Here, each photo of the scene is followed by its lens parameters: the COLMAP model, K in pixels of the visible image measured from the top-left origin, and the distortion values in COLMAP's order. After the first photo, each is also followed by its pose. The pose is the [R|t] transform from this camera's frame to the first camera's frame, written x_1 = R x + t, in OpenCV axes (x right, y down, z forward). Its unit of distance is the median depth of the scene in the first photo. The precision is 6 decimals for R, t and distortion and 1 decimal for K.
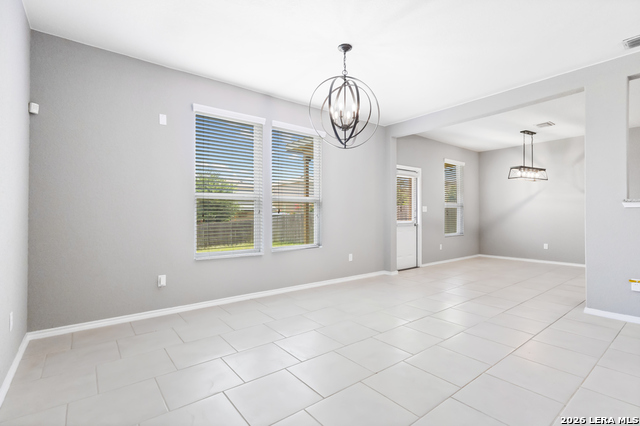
lens RADIAL K [[297.5, 0, 319.2], [0, 297.5, 213.0], [0, 0, 1]] dist [-0.001250, 0.000607]
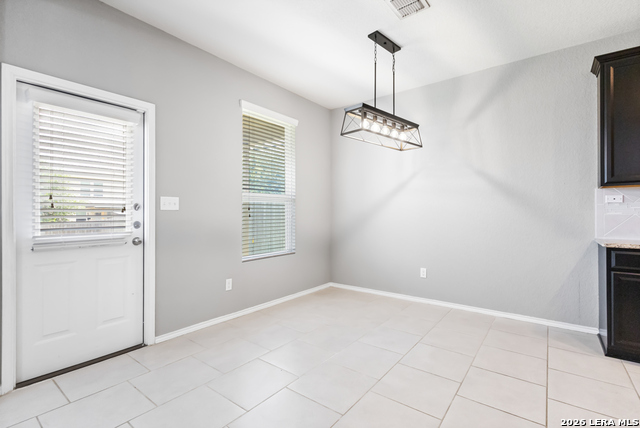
lens RADIAL K [[297.5, 0, 320.6], [0, 297.5, 211.0], [0, 0, 1]] dist [-0.001250, 0.000607]
pose [[0.967440, 0.003023, 0.253083, 0.471173], [-0.001921, 0.999988, -0.004603, -0.000892], [-0.253093, 0.003967, 0.967434, 0.551463]]
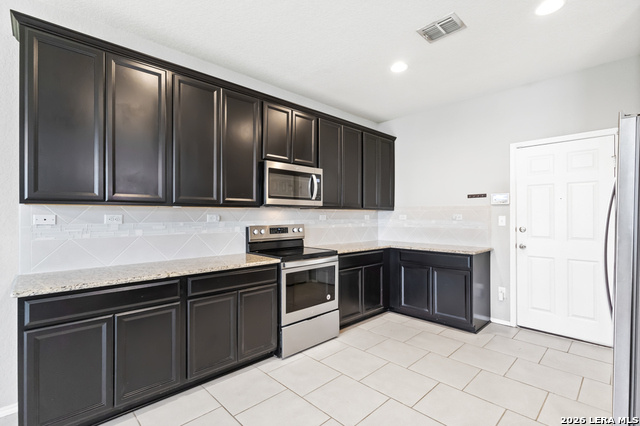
lens RADIAL K [[297.5, 0, 320.2], [0, 297.5, 214.9], [0, 0, 1]] dist [-0.001250, 0.000607]
pose [[-0.113624, 0.003776, 0.993517, 0.638169], [-0.001462, 0.999991, -0.003968, -0.026046], [-0.993523, -0.001904, -0.113618, 0.599169]]
